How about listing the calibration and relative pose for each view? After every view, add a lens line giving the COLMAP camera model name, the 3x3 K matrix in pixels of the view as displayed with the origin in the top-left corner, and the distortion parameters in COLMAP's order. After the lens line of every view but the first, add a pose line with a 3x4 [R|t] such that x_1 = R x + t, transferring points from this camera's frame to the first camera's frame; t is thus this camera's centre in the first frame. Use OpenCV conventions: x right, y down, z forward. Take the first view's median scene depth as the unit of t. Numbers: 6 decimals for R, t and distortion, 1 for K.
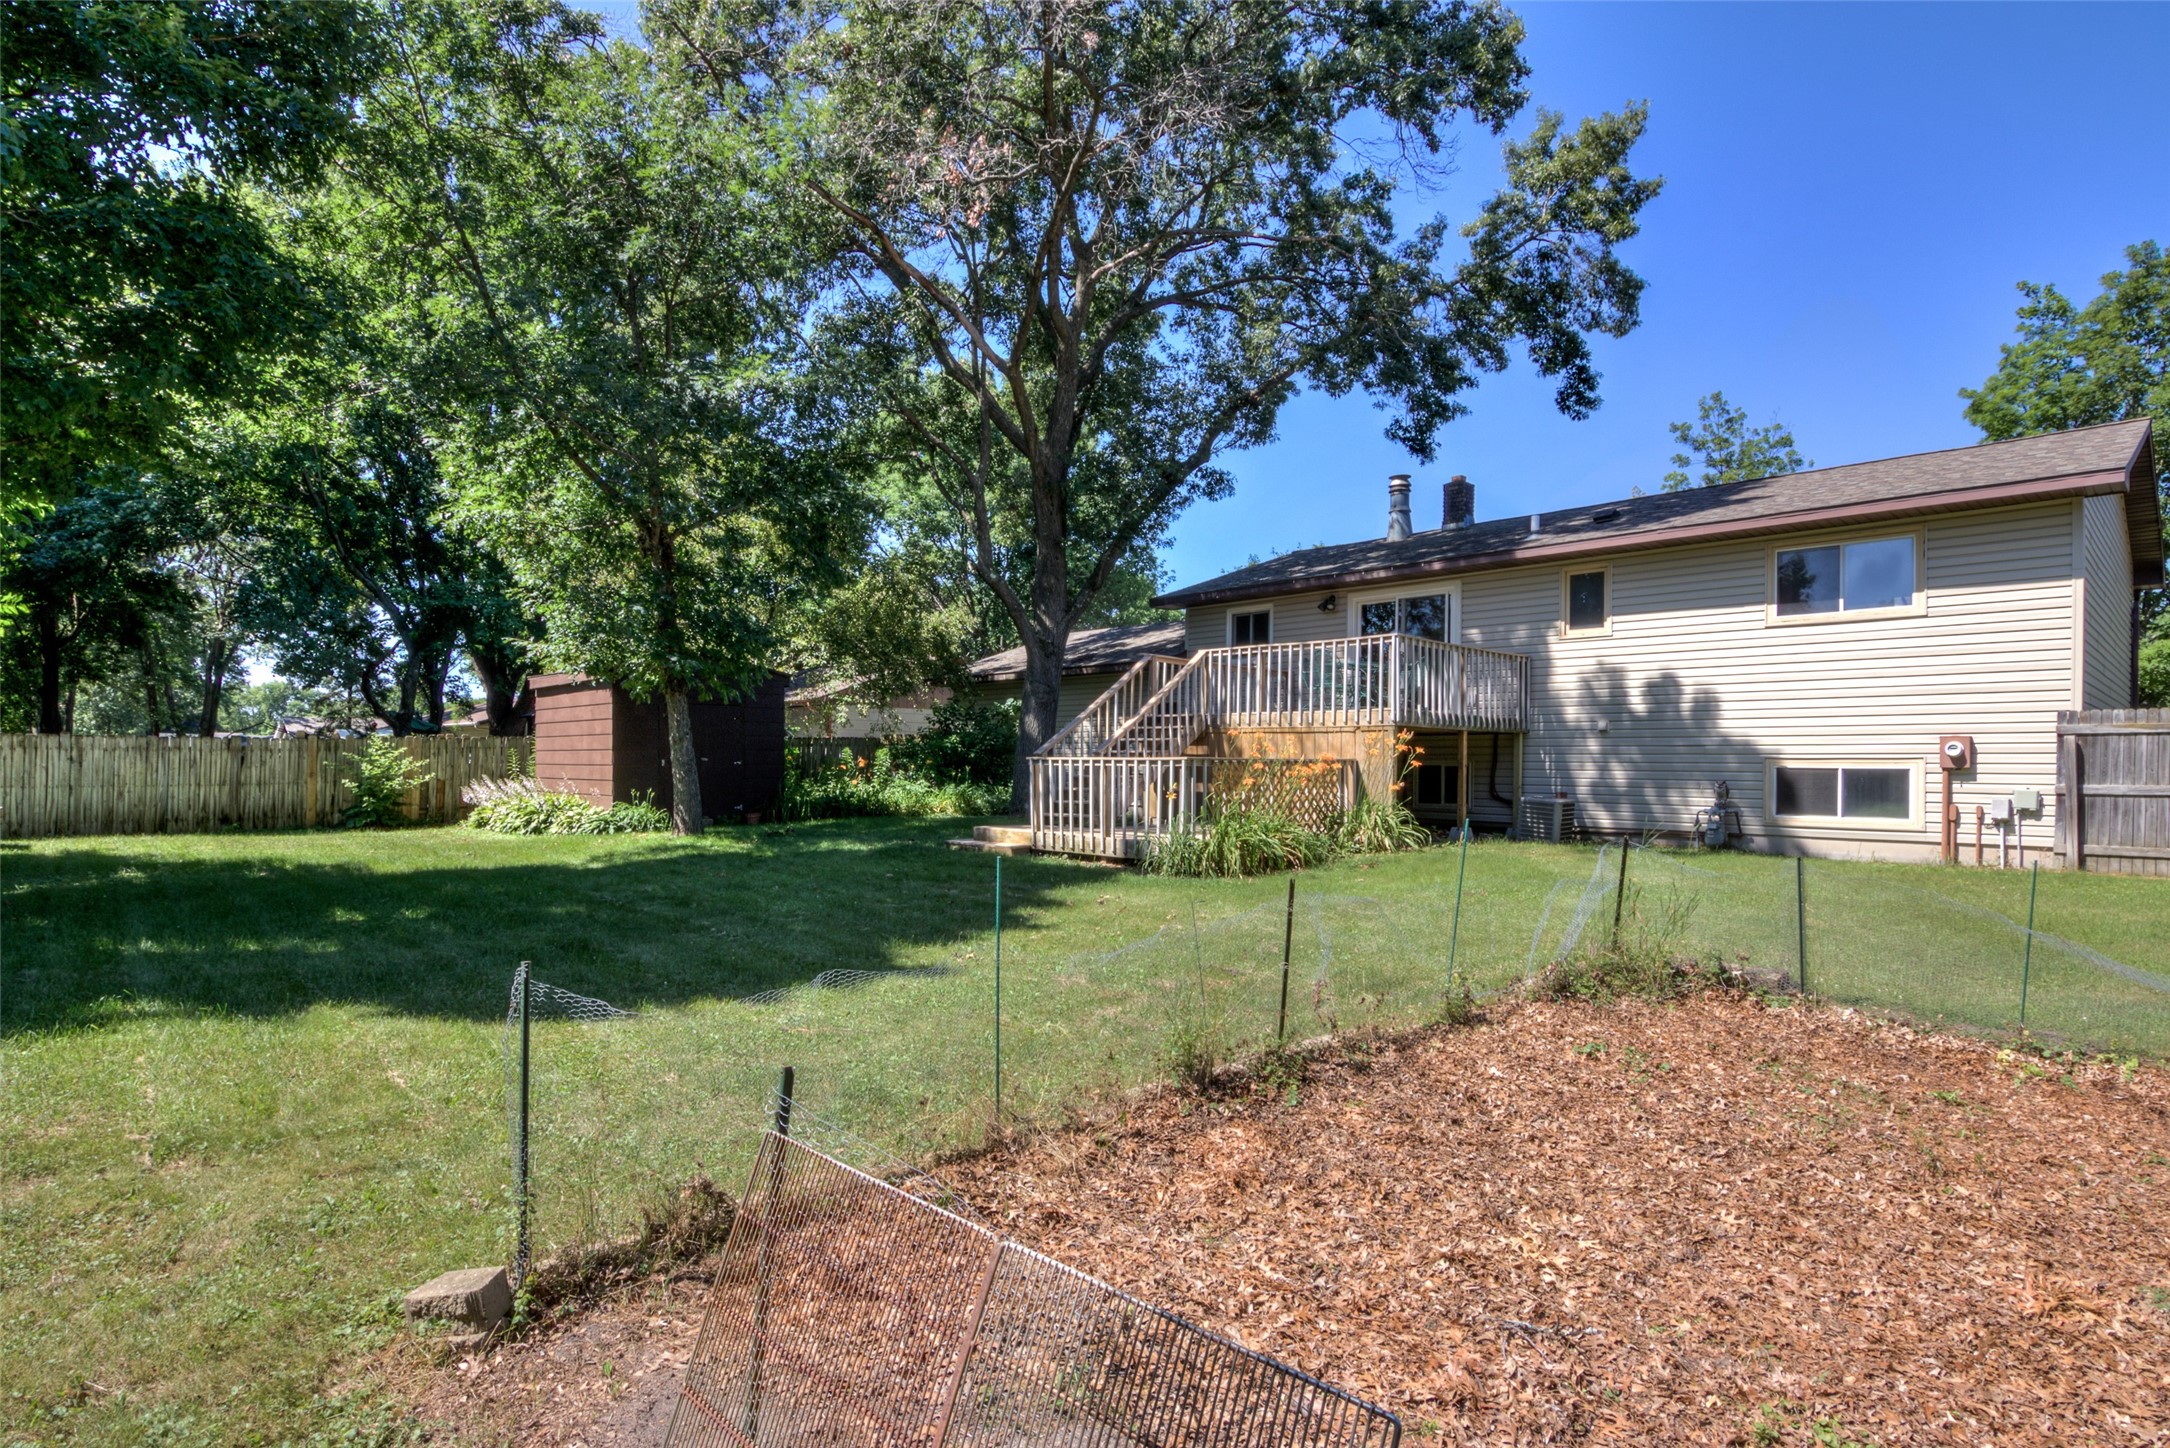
lens RADIAL K [[1115.4, 0, 1085.0], [0, 1115.4, 724.0], [0, 0, 1]] dist [-0.019347, -0.006292]
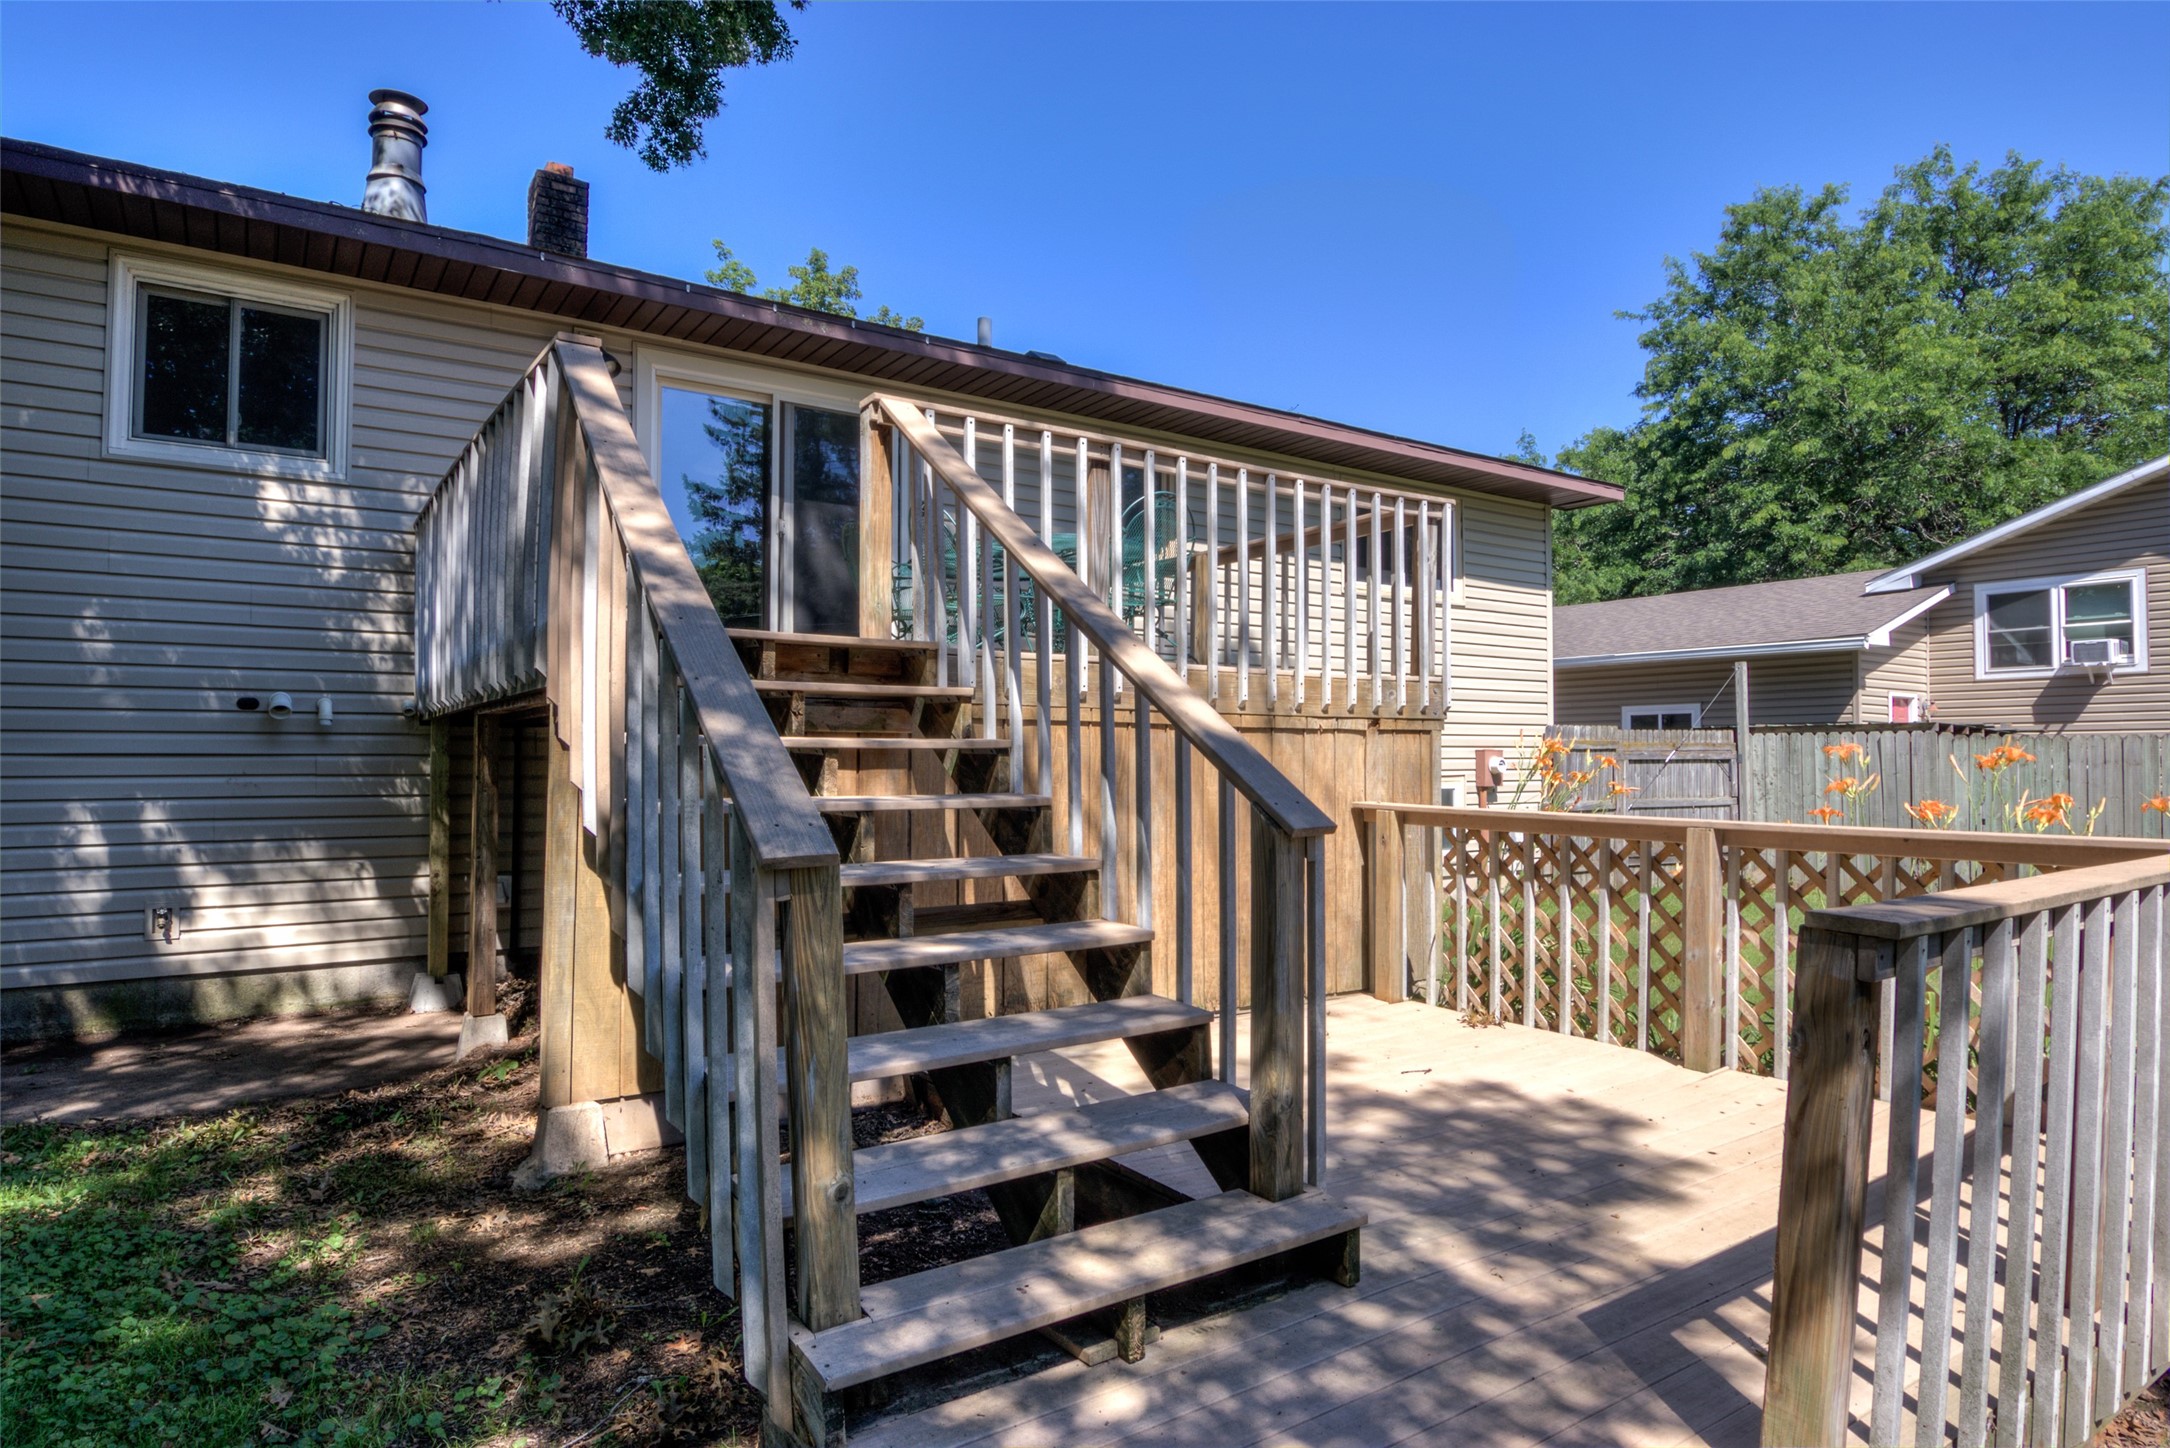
lens RADIAL K [[1206.3, 0, 1070.1], [0, 1206.3, 734.8], [0, 0, 1]] dist [-0.017443, -0.001335]
pose [[0.165593, 0.011302, 0.986129, -0.108204], [-0.031911, 0.999472, -0.006096, 0.008250], [-0.985678, -0.030459, 0.165866, 0.637142]]
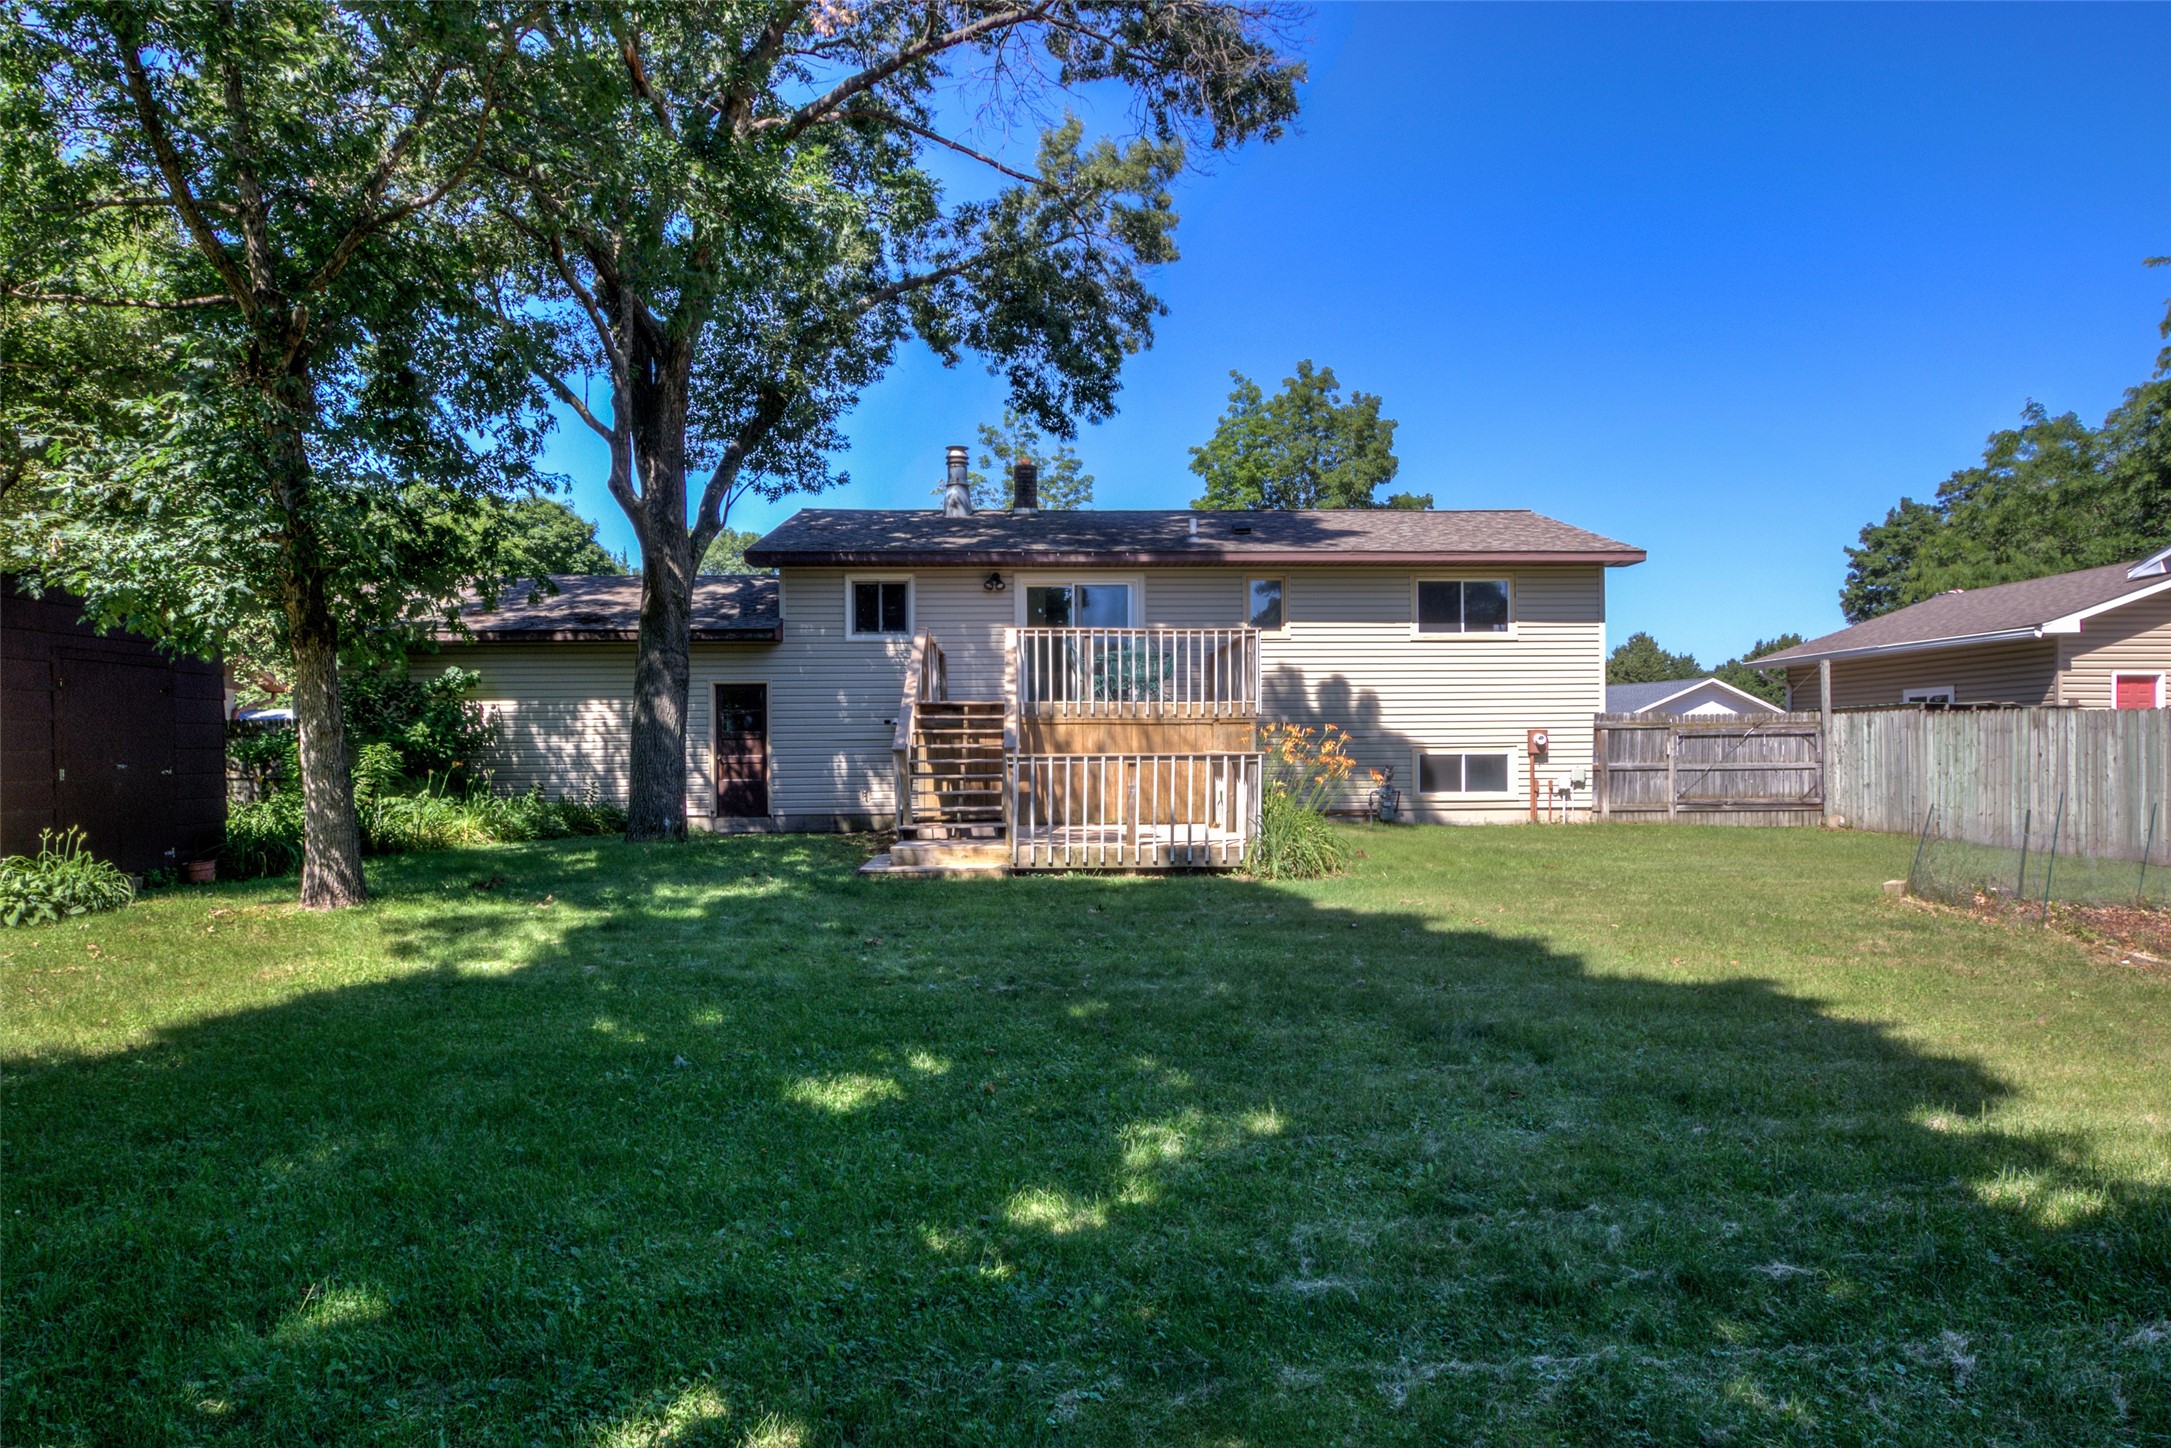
lens RADIAL K [[1221.2, 0, 1081.5], [0, 1221.2, 755.4], [0, 0, 1]] dist [-0.016673, -0.000958]
pose [[0.660251, -0.013199, 0.750929, -0.396579], [-0.011571, 0.999548, 0.027743, 0.003886], [-0.750956, -0.027006, 0.659800, 0.230225]]
